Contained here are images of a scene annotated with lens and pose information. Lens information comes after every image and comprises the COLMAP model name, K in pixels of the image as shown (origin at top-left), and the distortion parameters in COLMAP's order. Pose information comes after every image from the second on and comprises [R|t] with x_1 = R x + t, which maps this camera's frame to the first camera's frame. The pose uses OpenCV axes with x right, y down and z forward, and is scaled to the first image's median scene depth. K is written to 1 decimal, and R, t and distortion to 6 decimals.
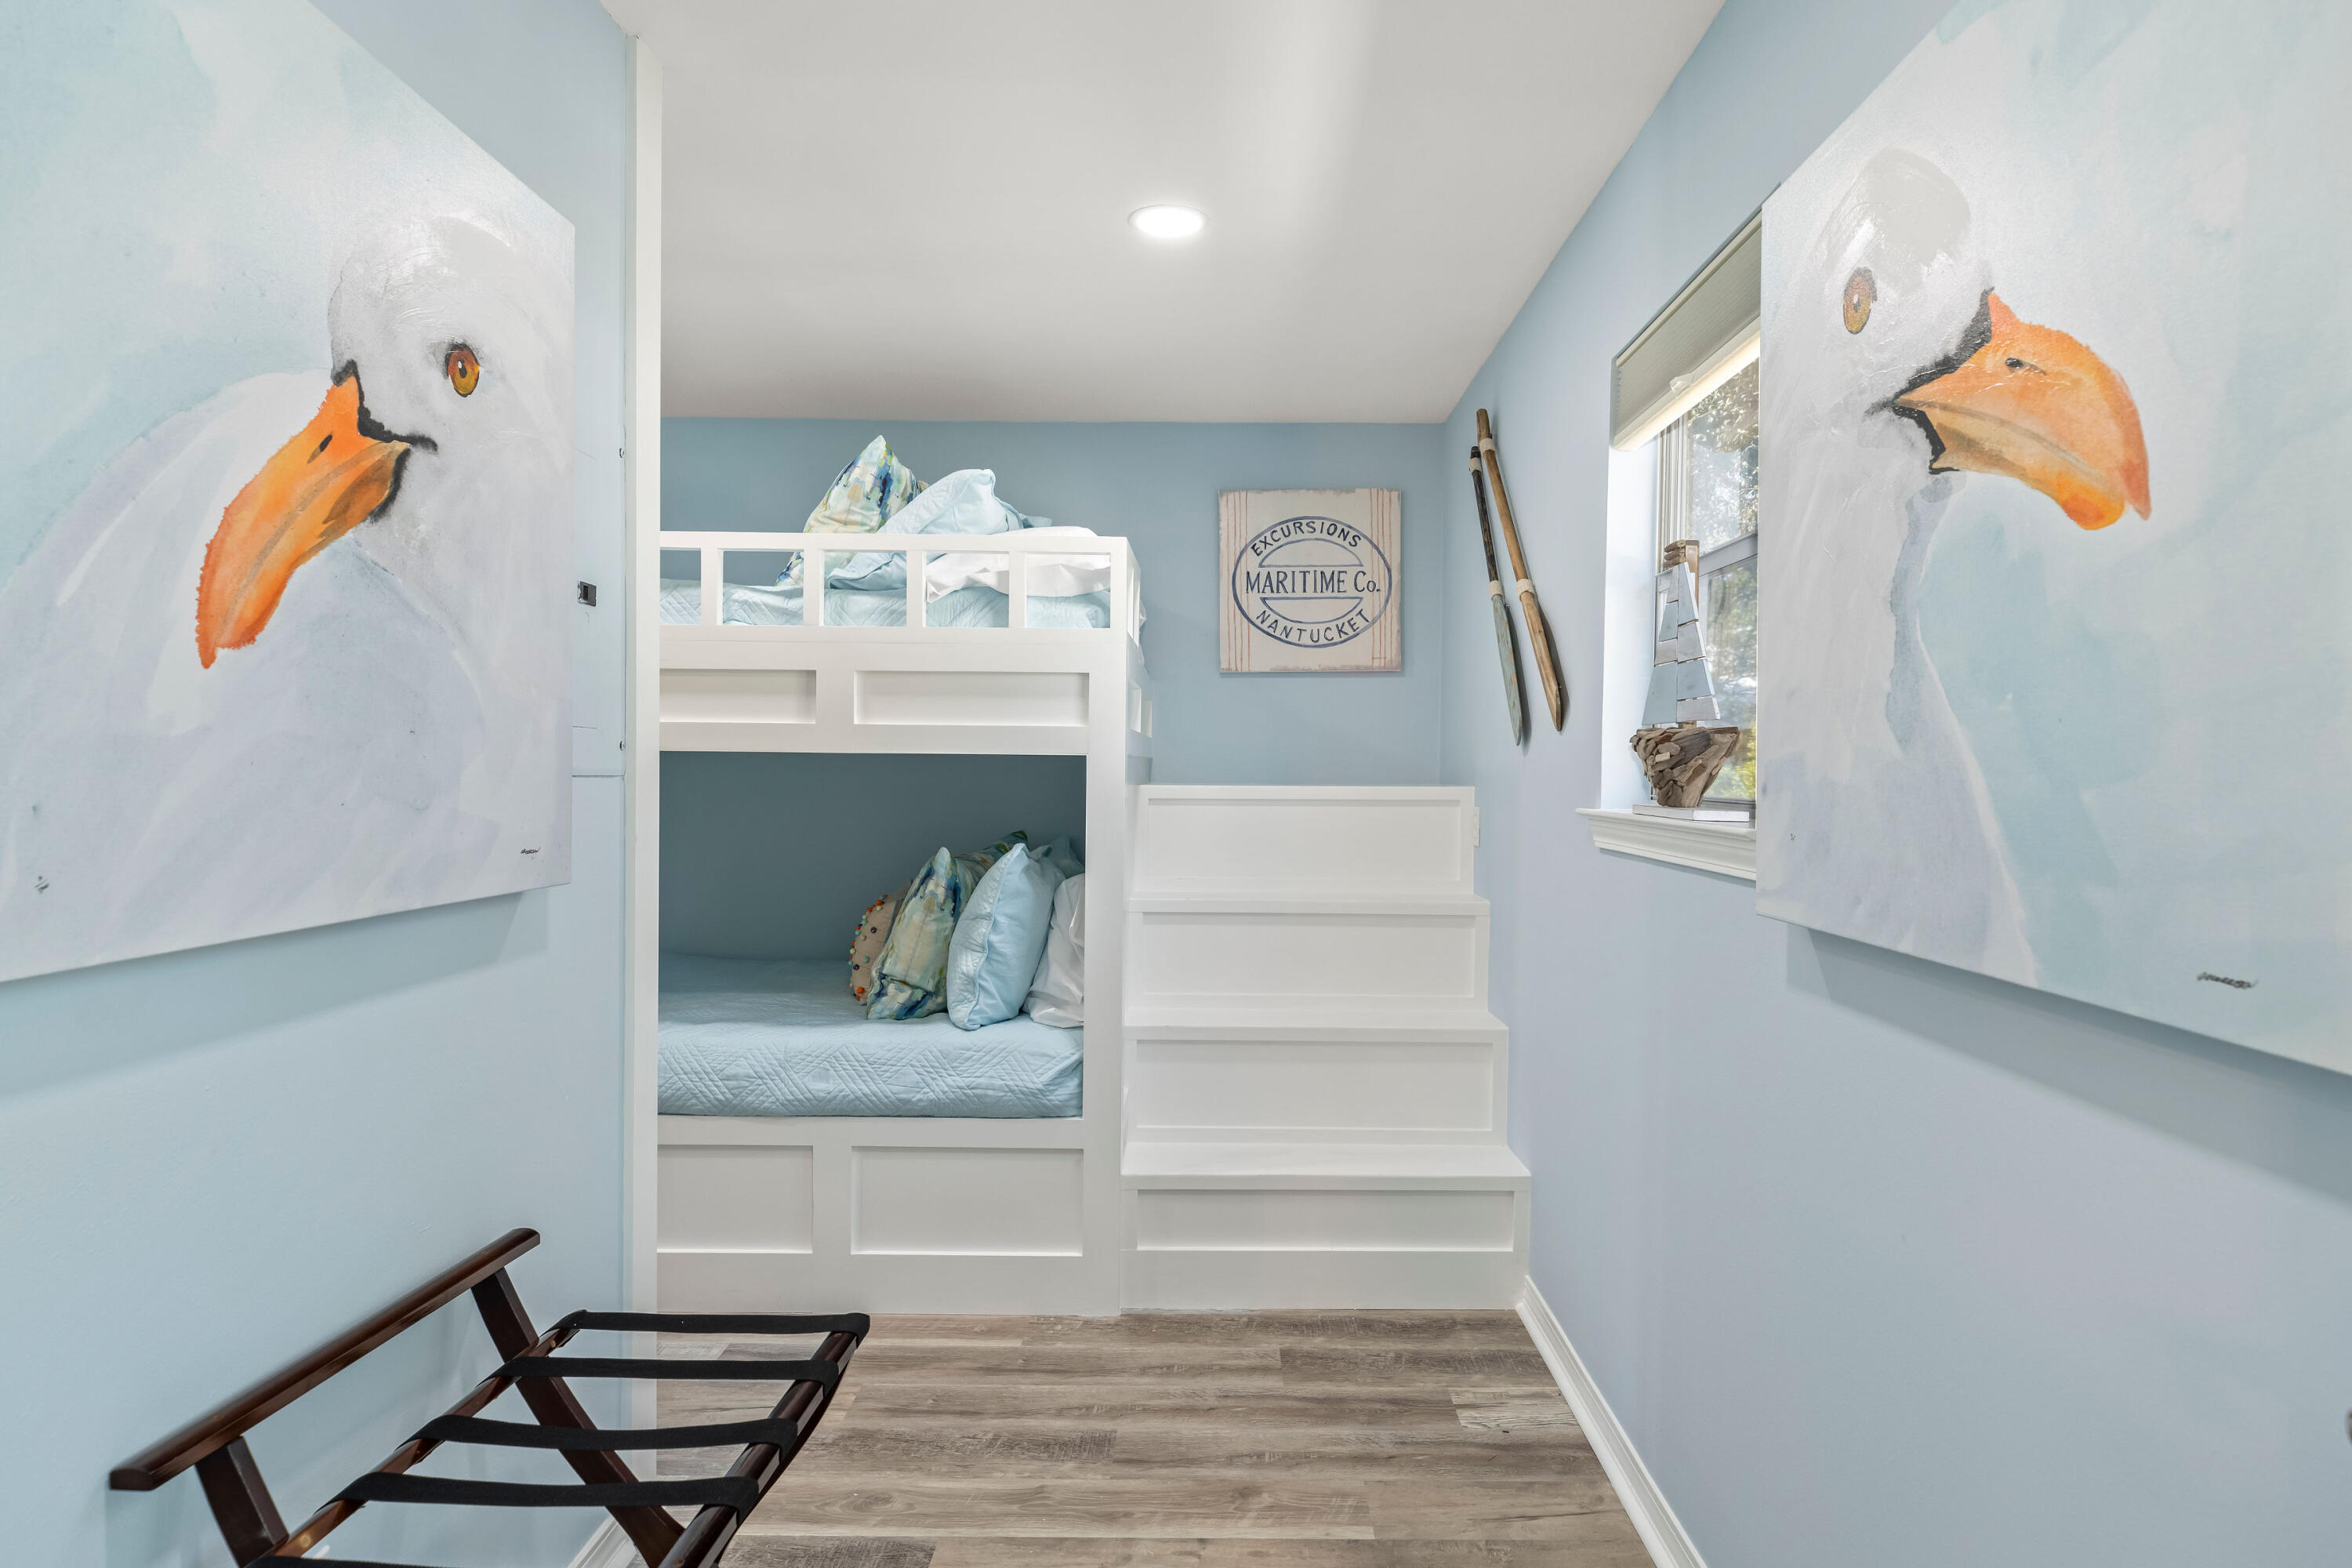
lens RADIAL K [[1323.9, 0, 1196.5], [0, 1323.9, 775.5], [0, 0, 1]] dist [0.012948, 0.000207]
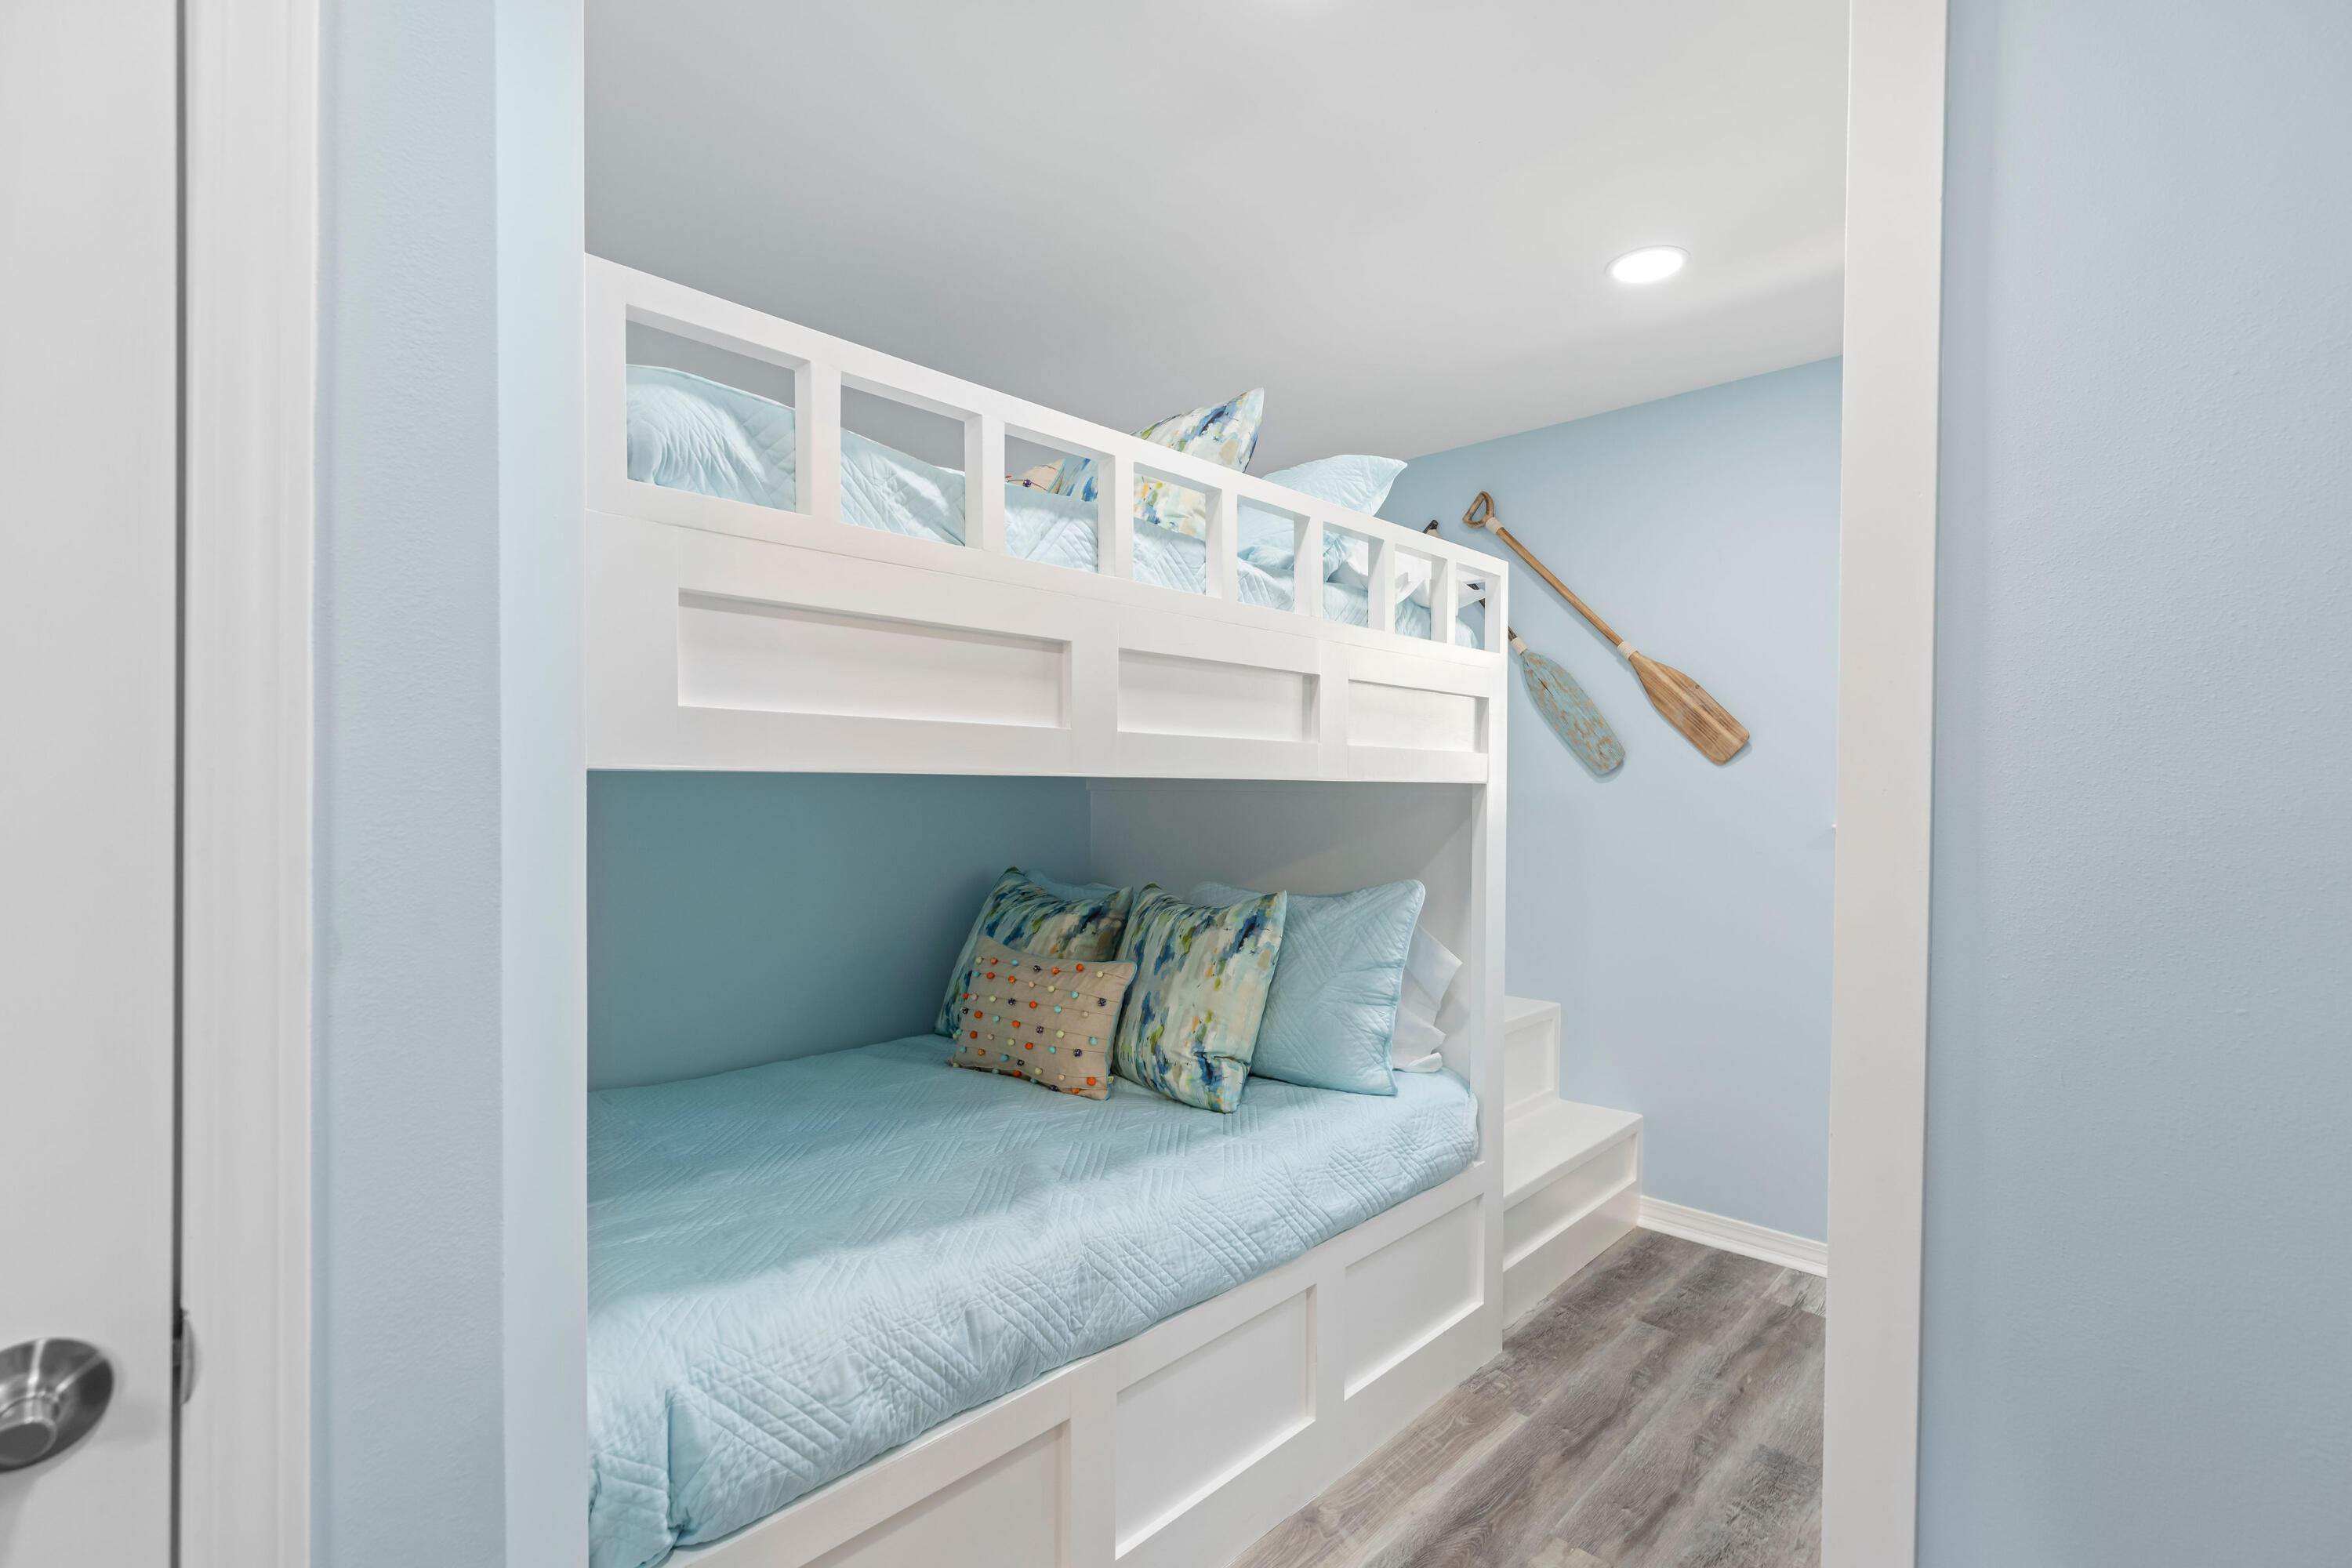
lens RADIAL K [[1085.1, 0, 1173.8], [0, 1085.1, 794.5], [0, 0, 1]] dist [0.006366, 0.000731]
pose [[0.689317, -0.010585, 0.724382, -0.858825], [0.005147, 0.999940, 0.009713, -0.016568], [-0.724441, -0.002967, 0.689330, 0.659745]]
